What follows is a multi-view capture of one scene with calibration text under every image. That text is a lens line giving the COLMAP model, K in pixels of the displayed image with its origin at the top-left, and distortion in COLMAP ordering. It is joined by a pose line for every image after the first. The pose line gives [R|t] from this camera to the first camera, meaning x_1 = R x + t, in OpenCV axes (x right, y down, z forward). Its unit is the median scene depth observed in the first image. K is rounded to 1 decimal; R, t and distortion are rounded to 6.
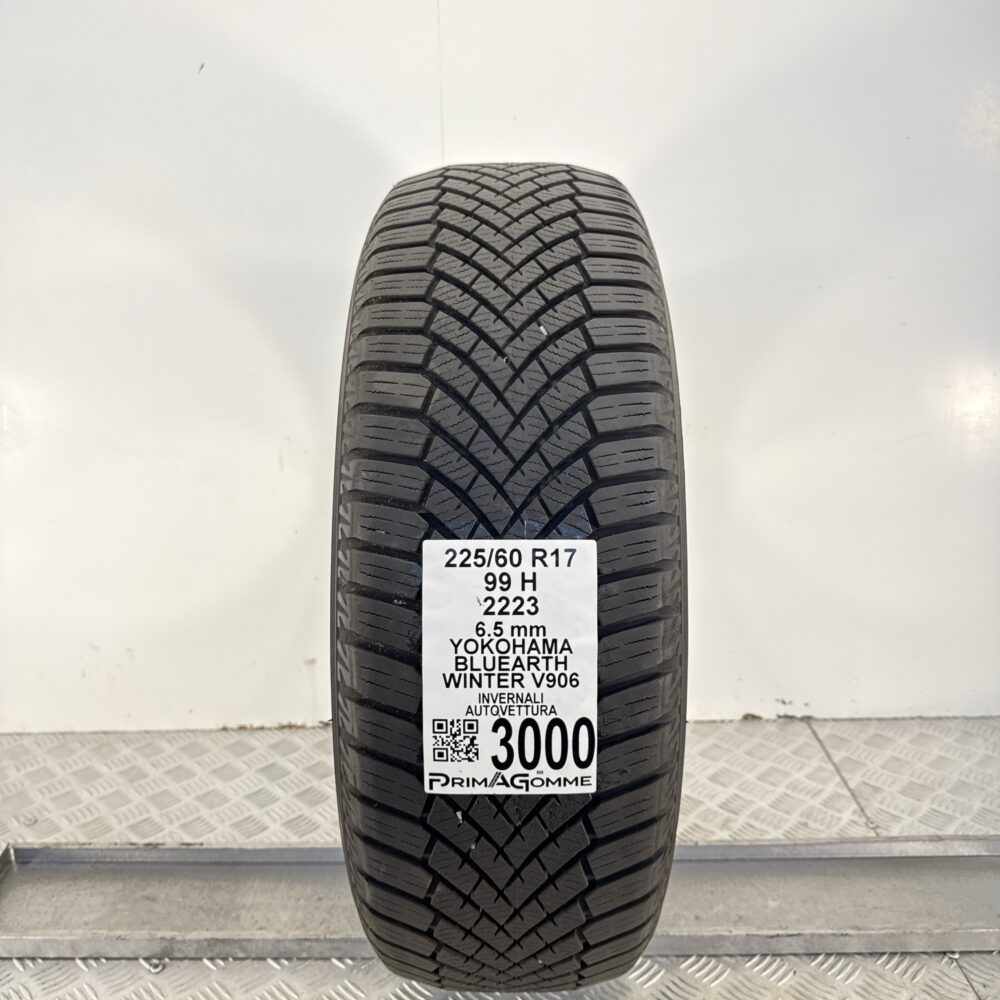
lens RADIAL K [[974.9, 0, 500.0], [0, 974.9, 500.0], [0, 0, 1]] dist [0.161260, -0.385888]
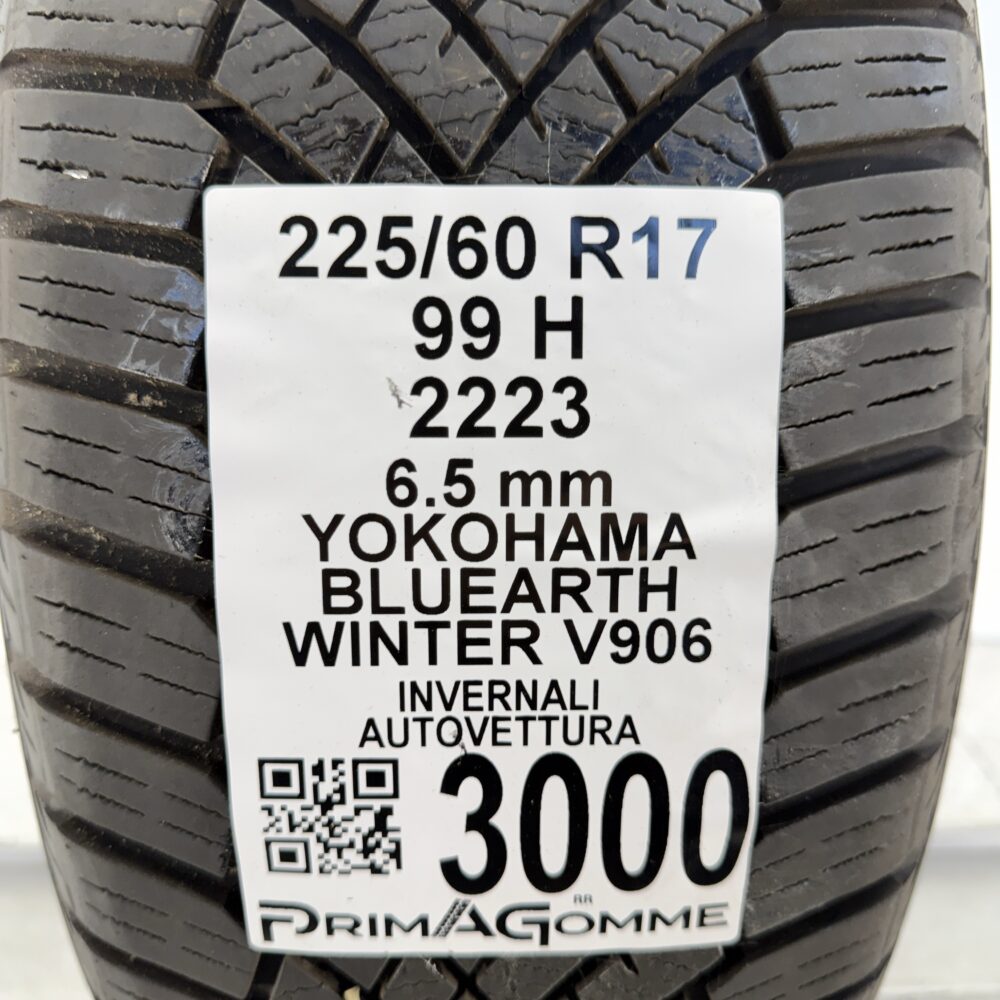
lens RADIAL K [[974.9, 0, 500.0], [0, 974.9, 500.0], [0, 0, 1]] dist [0.161260, -0.385888]
pose [[0.999601, -0.001735, 0.028197, 0.002433], [-0.001435, 0.993708, 0.111994, 0.102279], [-0.028213, -0.111989, 0.993309, 0.687960]]
